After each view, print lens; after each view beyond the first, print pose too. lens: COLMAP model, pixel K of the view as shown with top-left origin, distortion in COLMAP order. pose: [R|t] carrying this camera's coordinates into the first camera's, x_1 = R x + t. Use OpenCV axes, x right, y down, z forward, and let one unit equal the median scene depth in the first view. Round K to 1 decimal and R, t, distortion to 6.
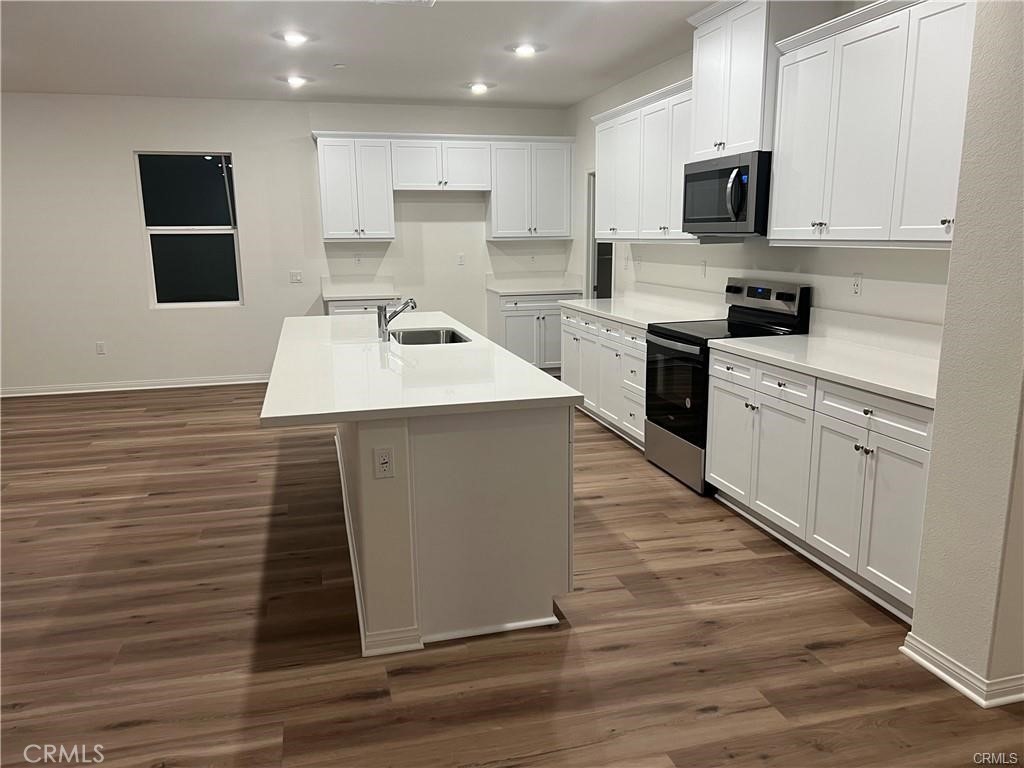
lens RADIAL K [[762.0, 0, 502.7], [0, 762.0, 389.7], [0, 0, 1]] dist [0.024423, -0.019819]
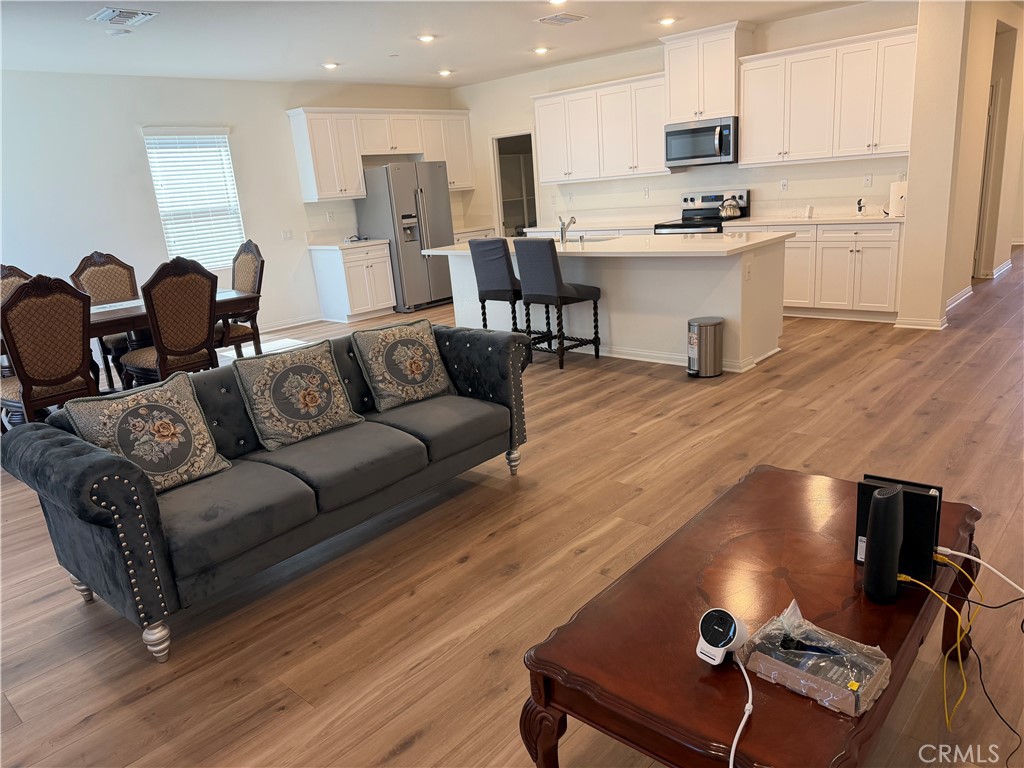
lens RADIAL K [[714.1, 0, 507.1], [0, 714.1, 388.5], [0, 0, 1]] dist [0.052324, -0.070852]
pose [[0.840581, -0.199631, 0.503559, -1.381244], [0.175554, 0.979837, 0.095398, 0.084865], [-0.512450, 0.008212, 0.858678, -0.251075]]
